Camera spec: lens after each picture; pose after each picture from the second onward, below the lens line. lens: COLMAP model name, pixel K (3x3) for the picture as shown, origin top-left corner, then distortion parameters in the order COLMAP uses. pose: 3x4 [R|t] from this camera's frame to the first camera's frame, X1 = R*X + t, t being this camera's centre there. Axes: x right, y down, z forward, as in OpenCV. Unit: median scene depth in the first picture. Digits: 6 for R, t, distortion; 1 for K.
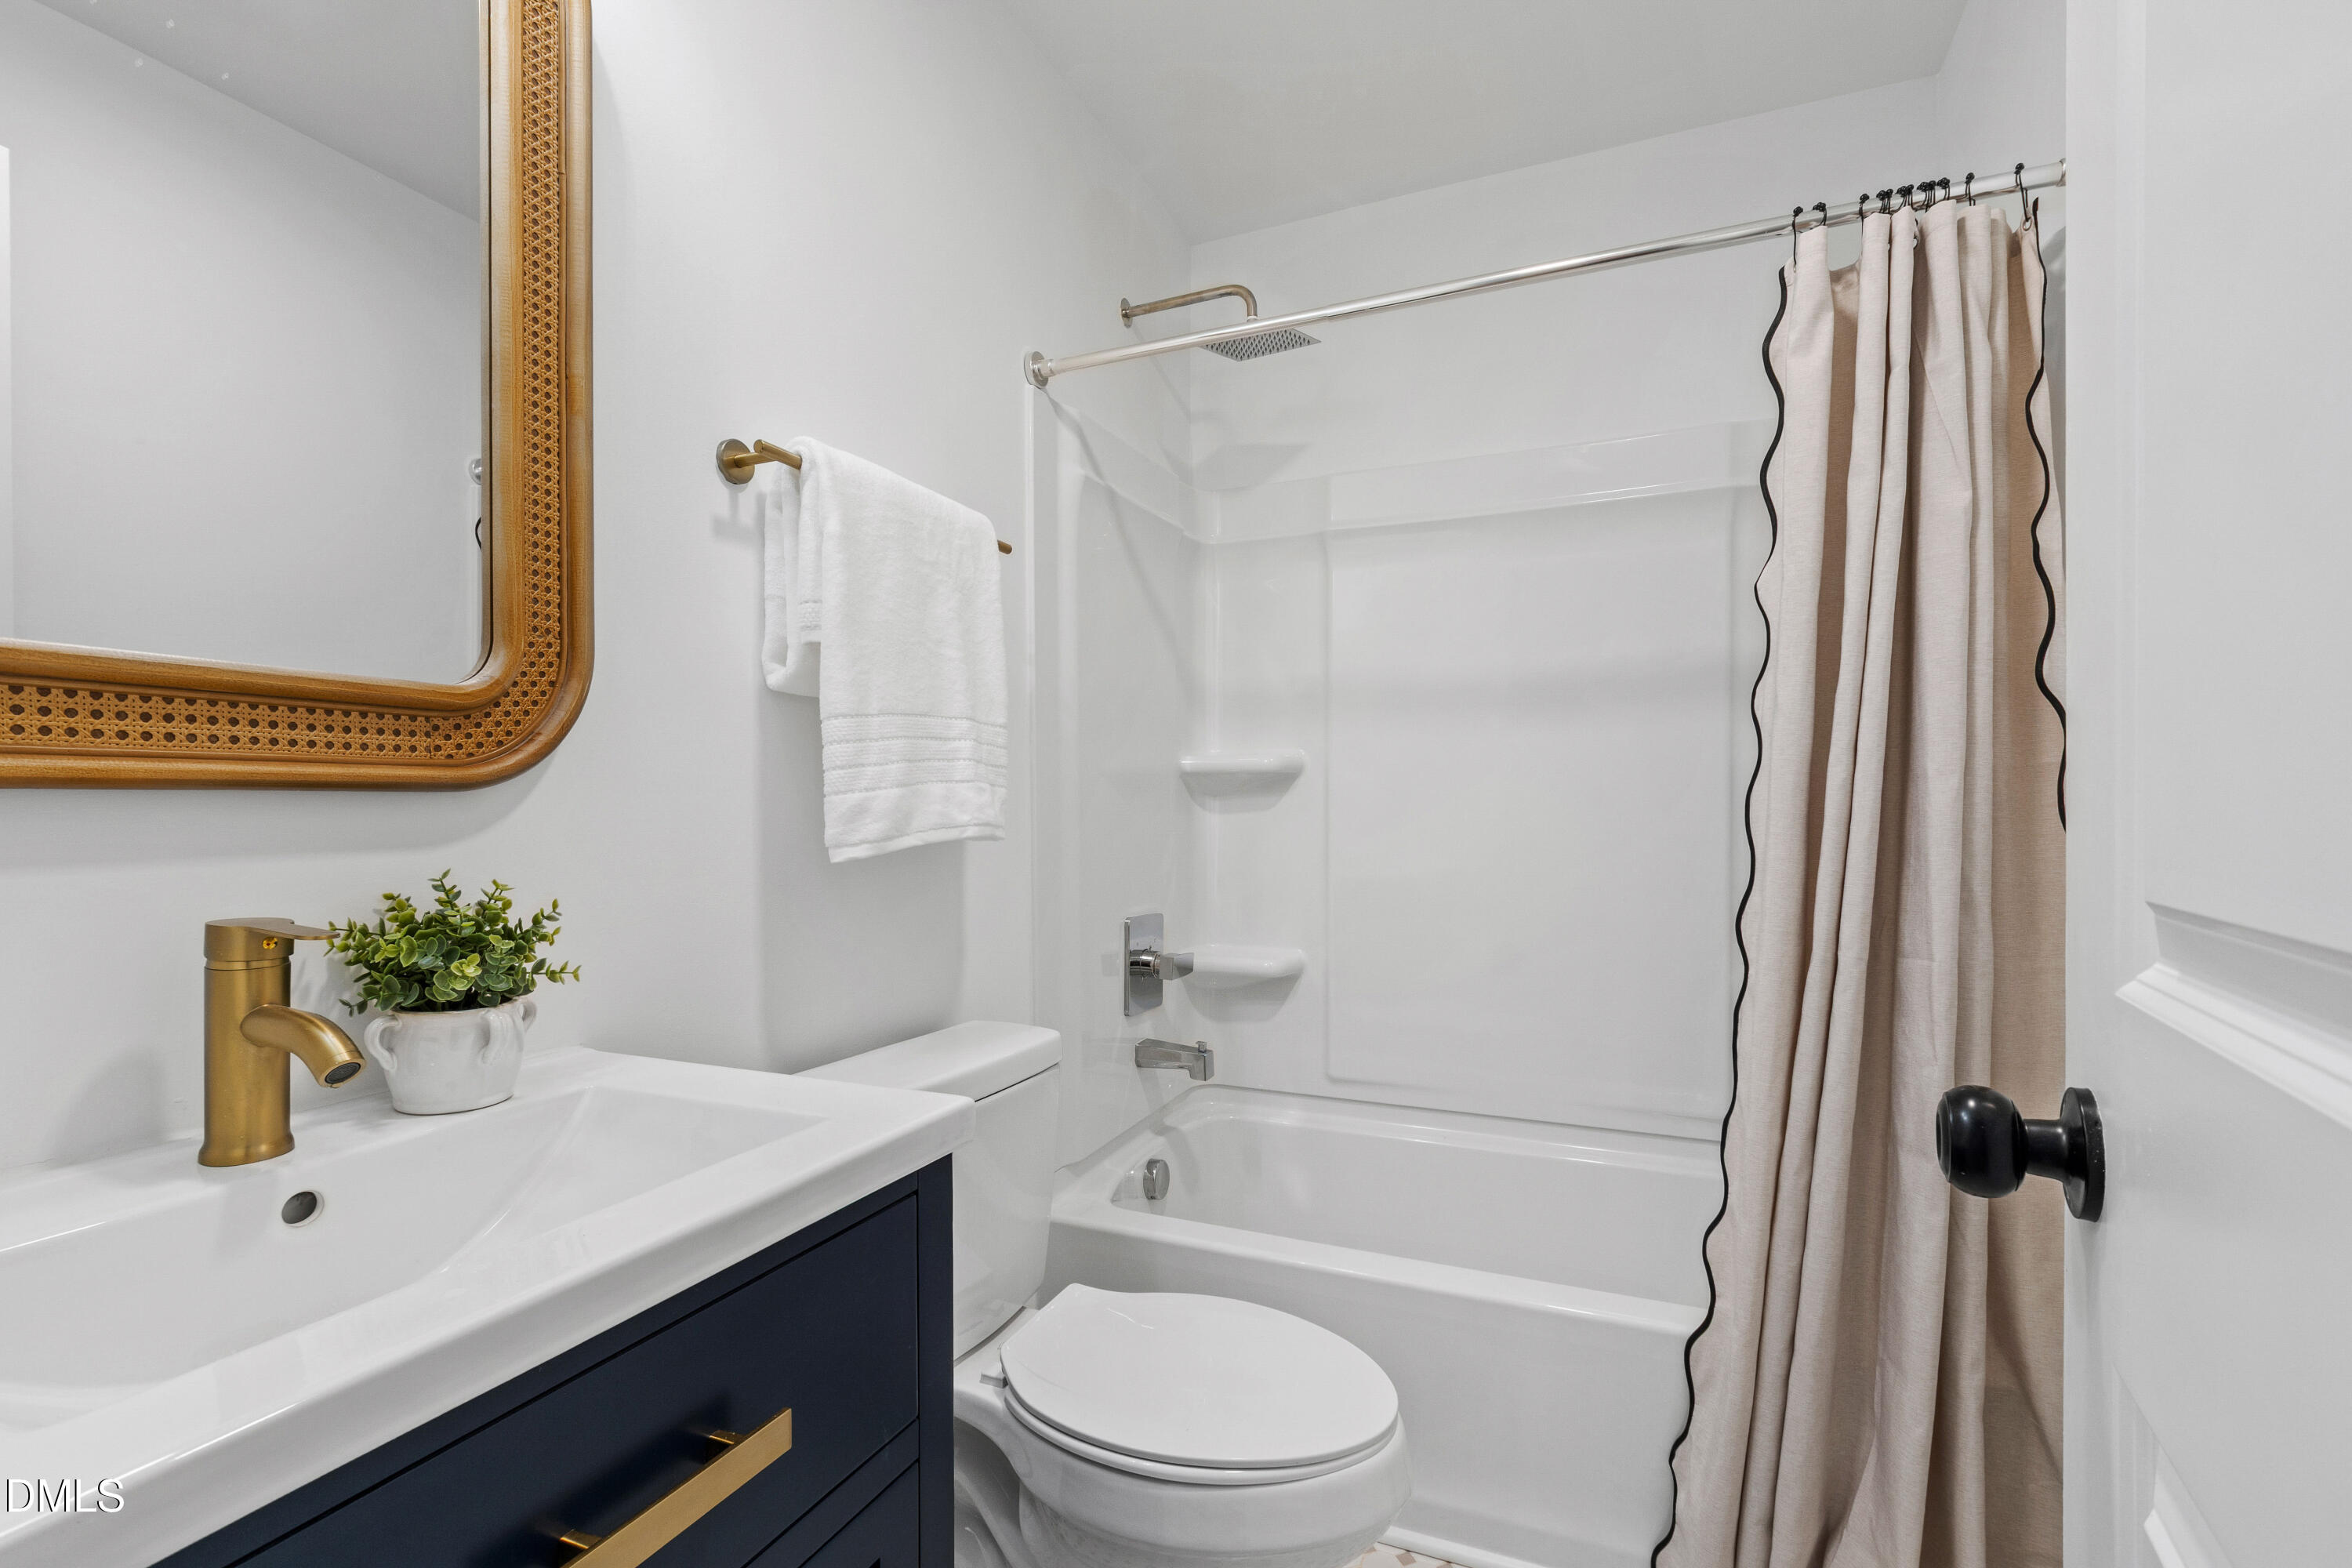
lens RADIAL K [[1061.0, 0, 1188.4], [0, 1061.0, 814.8], [0, 0, 1]] dist [0.070449, -0.000003]
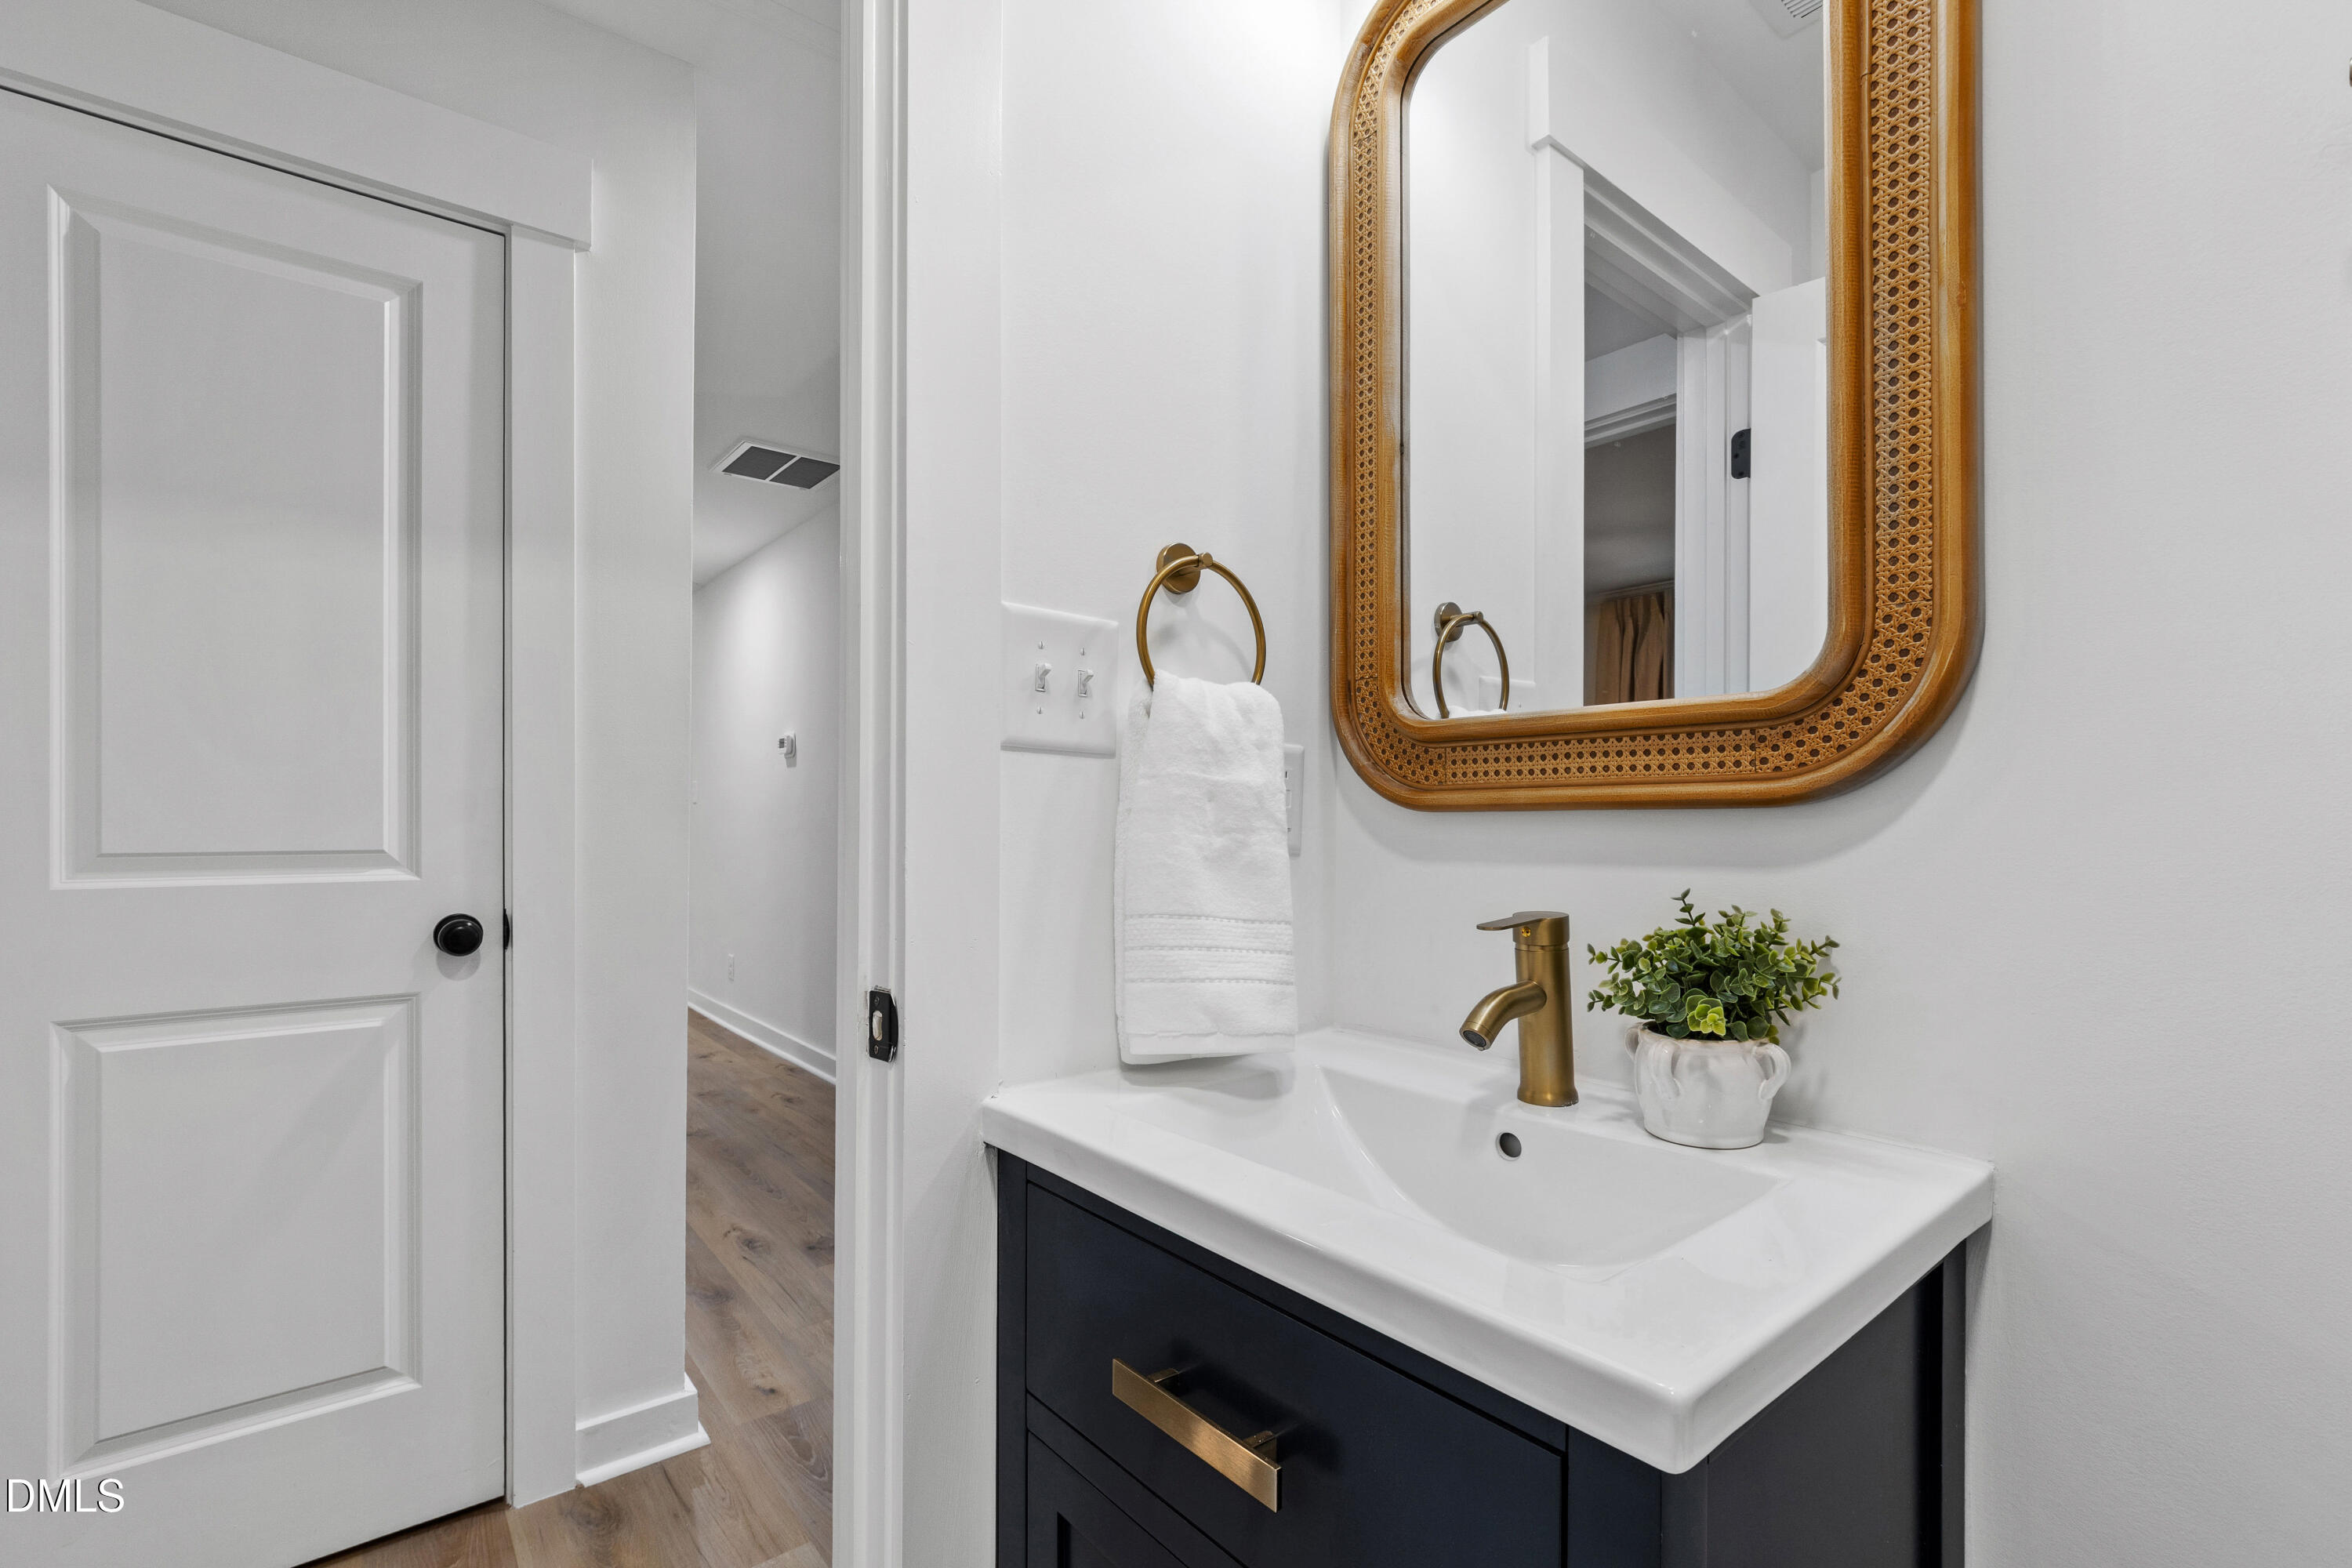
lens RADIAL K [[1061.0, 0, 1188.4], [0, 1061.0, 814.8], [0, 0, 1]] dist [0.070449, -0.000003]
pose [[-0.438869, -0.005786, -0.898533, 0.355260], [-0.007765, 0.999966, -0.002646, -0.008692], [0.898518, 0.005816, -0.438899, 0.969559]]
